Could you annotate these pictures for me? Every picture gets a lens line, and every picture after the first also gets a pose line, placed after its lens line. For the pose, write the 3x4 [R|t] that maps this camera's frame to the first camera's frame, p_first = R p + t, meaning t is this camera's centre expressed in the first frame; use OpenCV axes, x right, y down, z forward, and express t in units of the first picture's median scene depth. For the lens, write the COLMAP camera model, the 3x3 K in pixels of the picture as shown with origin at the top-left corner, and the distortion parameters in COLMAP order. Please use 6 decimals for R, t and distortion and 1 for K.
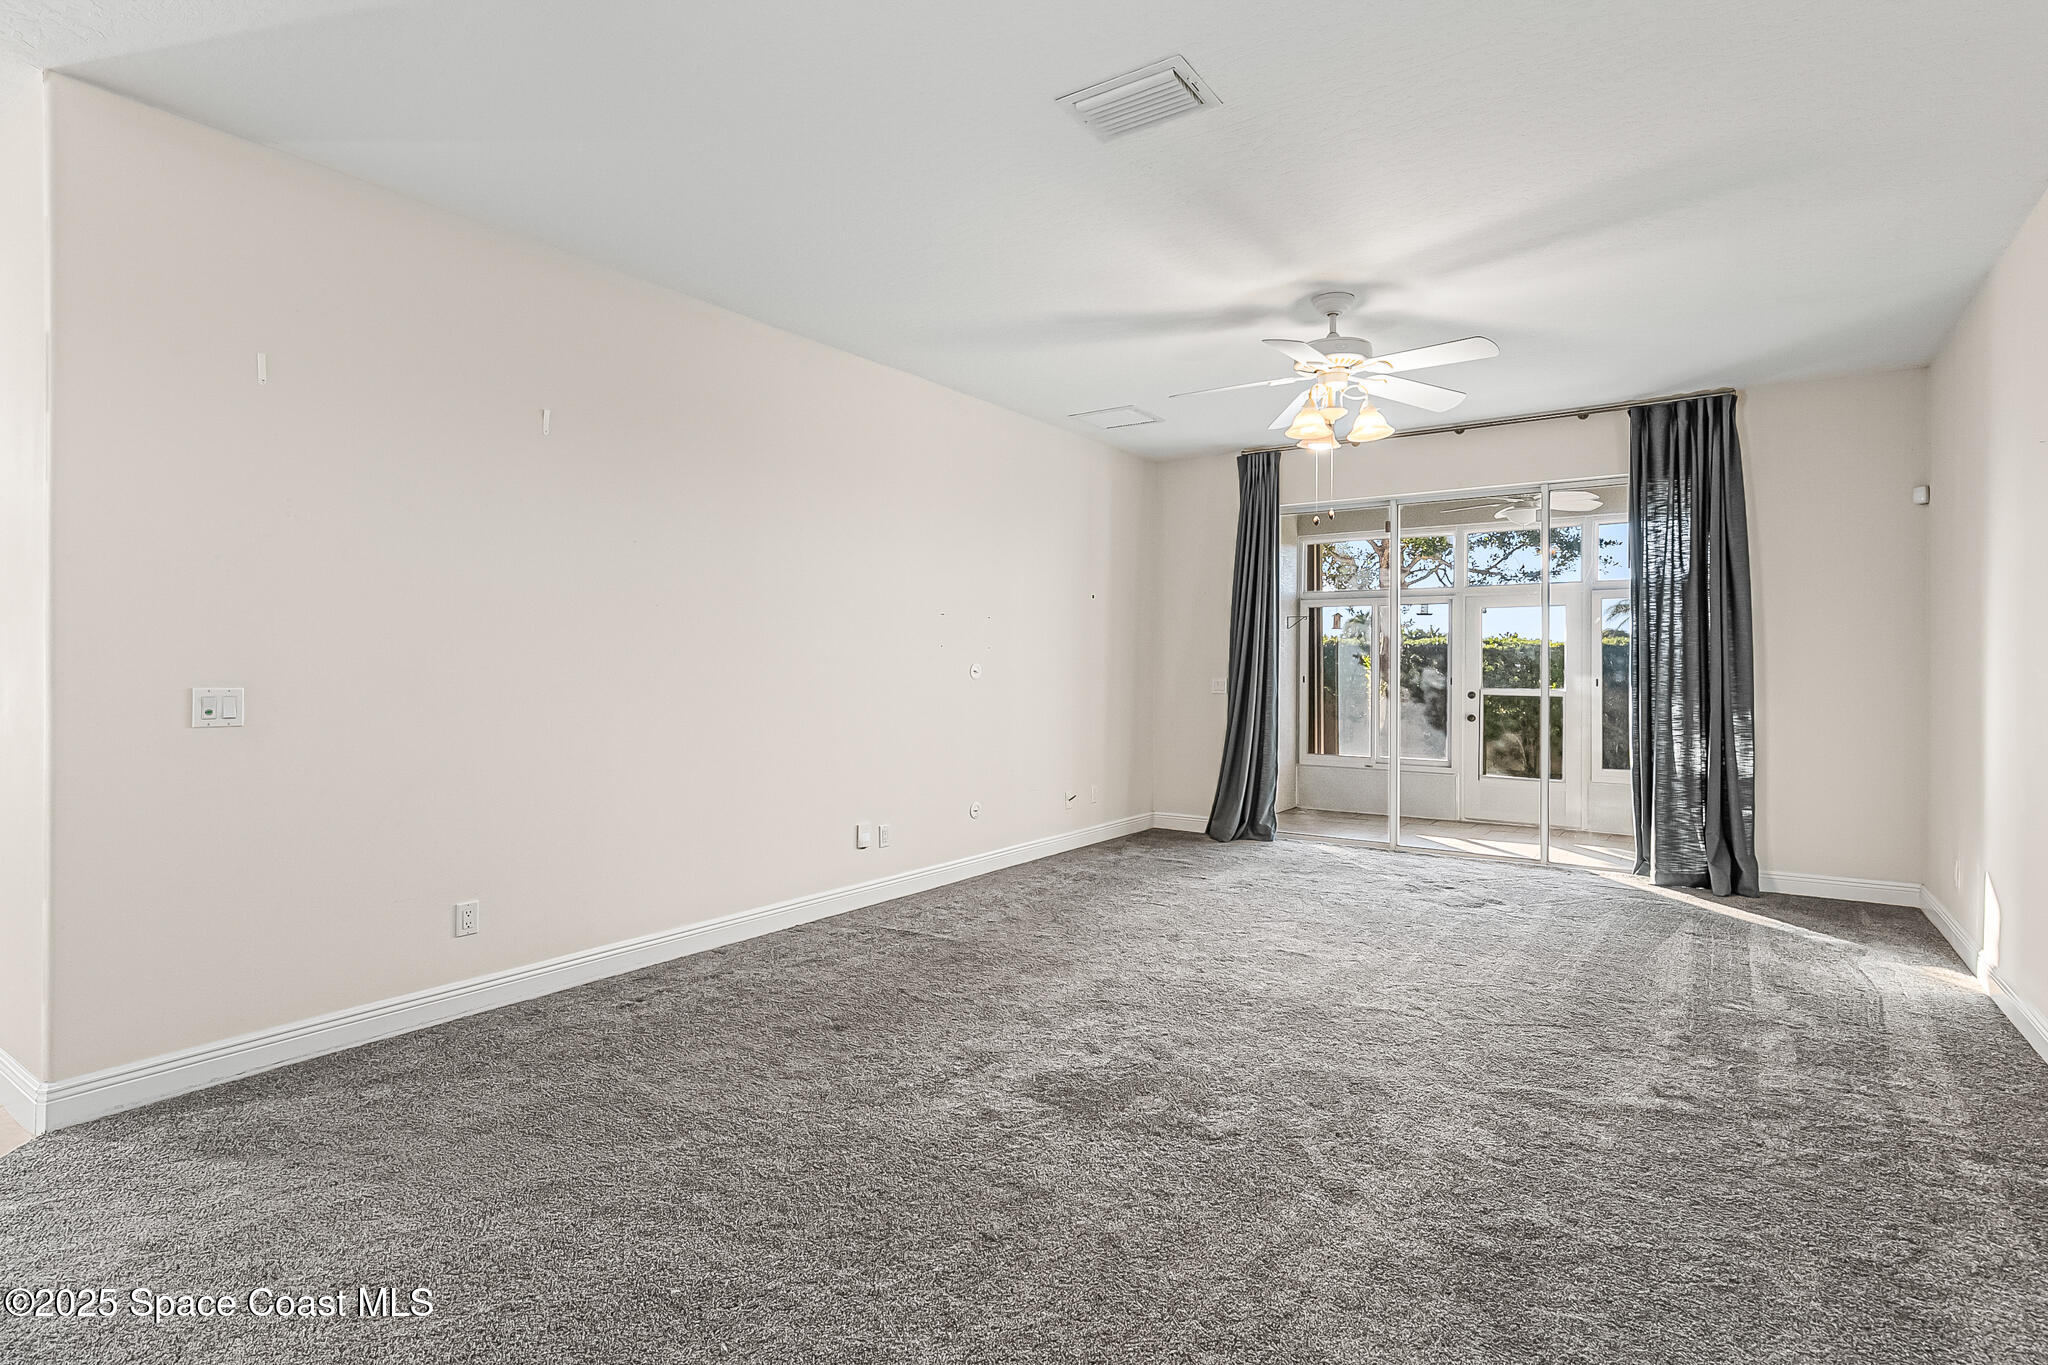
lens RADIAL K [[1009.7, 0, 1025.7], [0, 1009.7, 675.7], [0, 0, 1]] dist [0.000276, -0.000197]
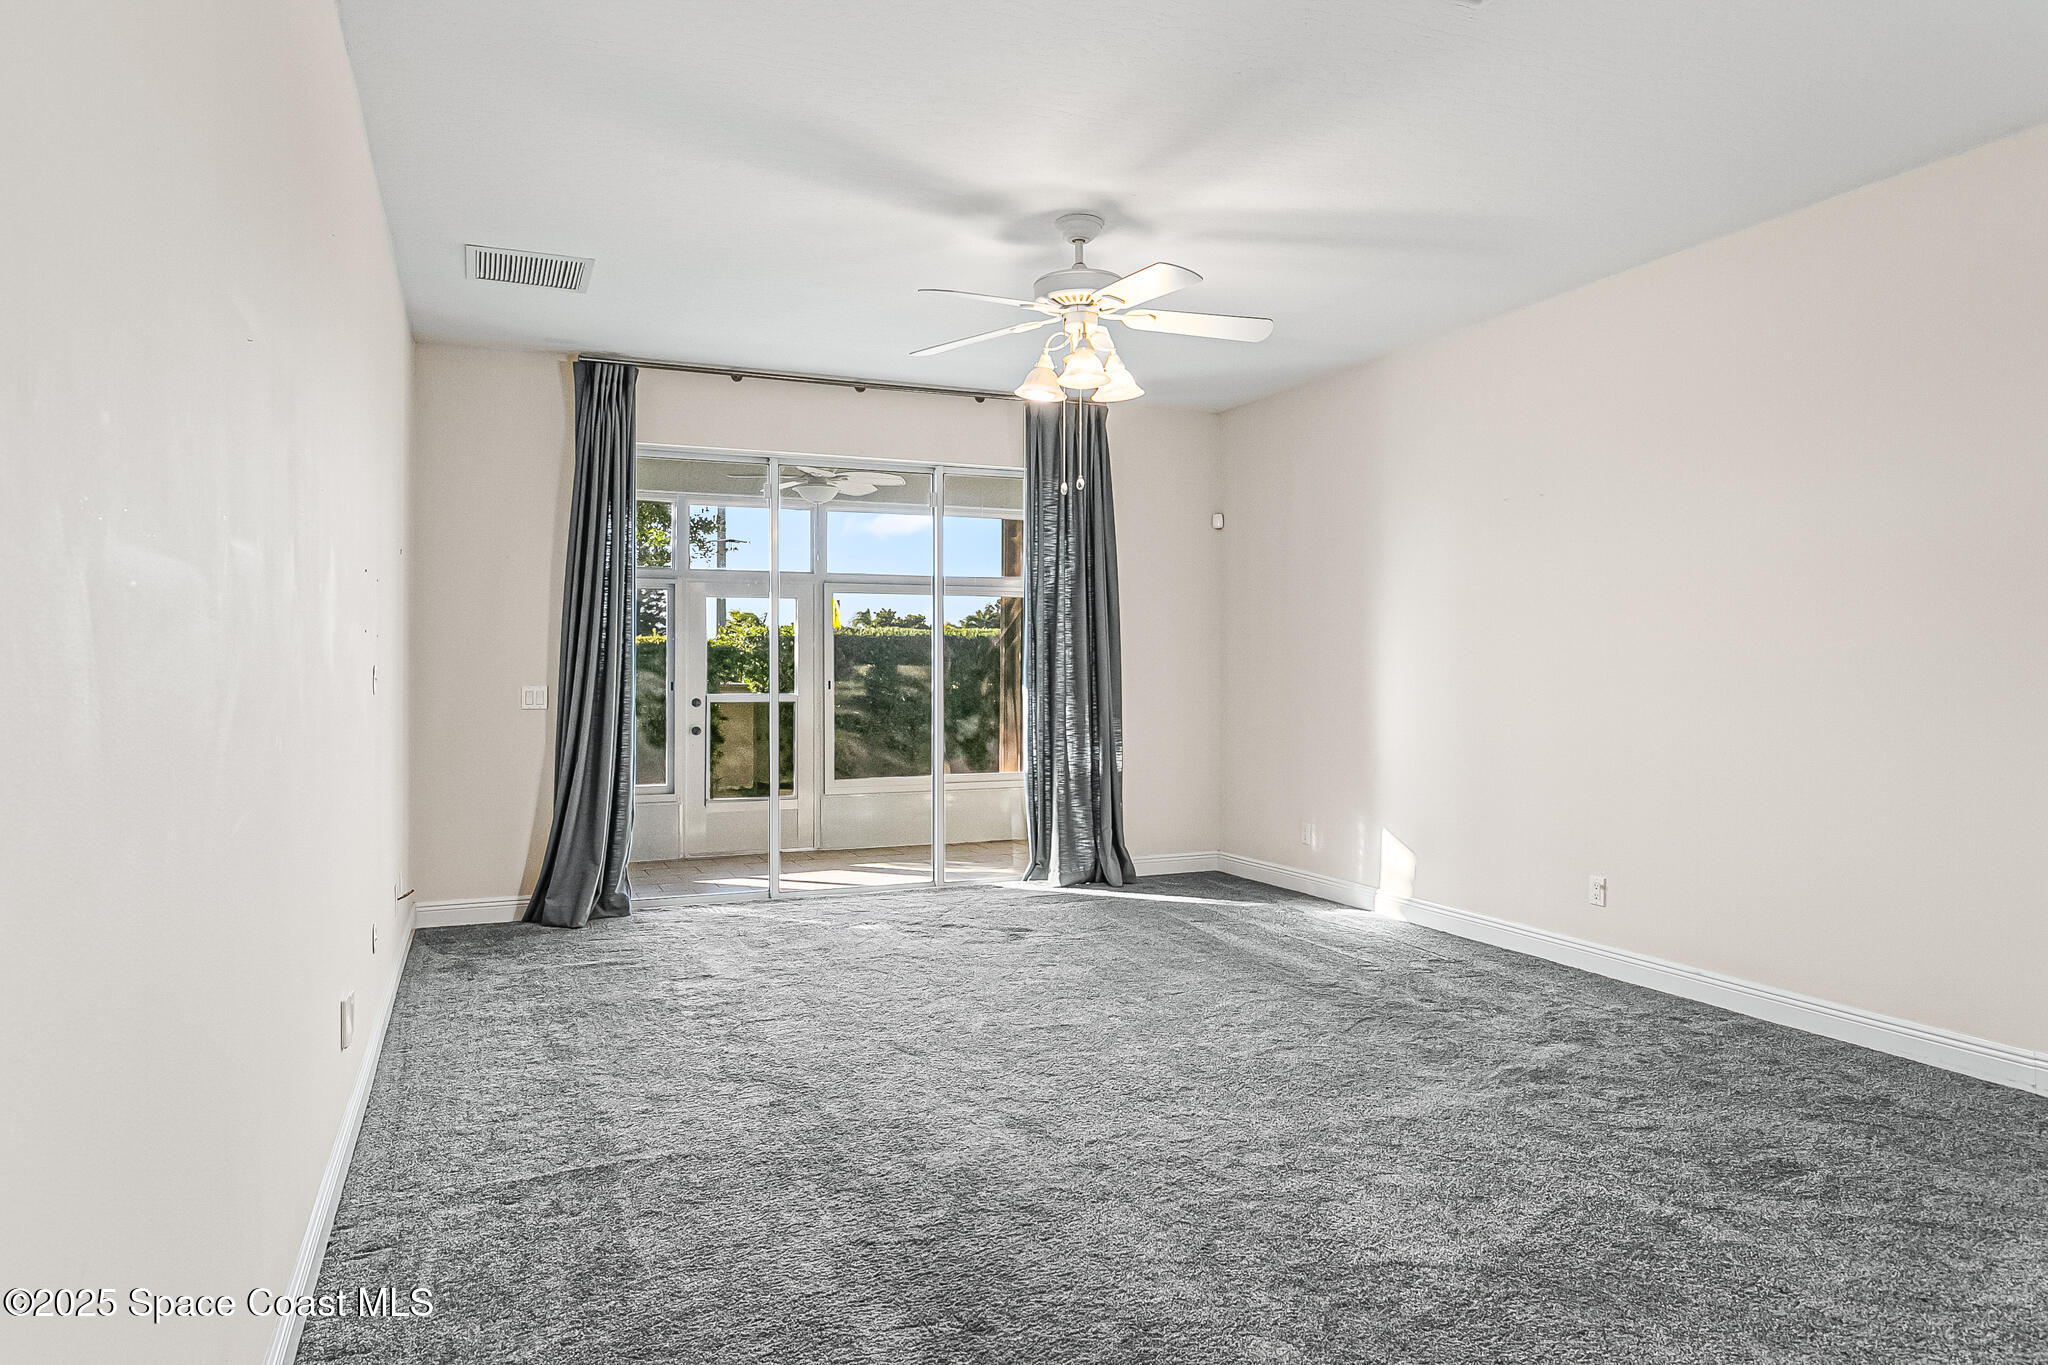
lens RADIAL K [[1263.3, 0, 1024.0], [0, 1263.3, 682.5], [0, 0, 1]] dist [0.005101, 0.000350]
pose [[0.545312, -0.013012, 0.838132, -0.420993], [0.010872, 0.999905, 0.008449, -0.004649], [-0.838163, 0.004505, 0.545402, 0.340761]]
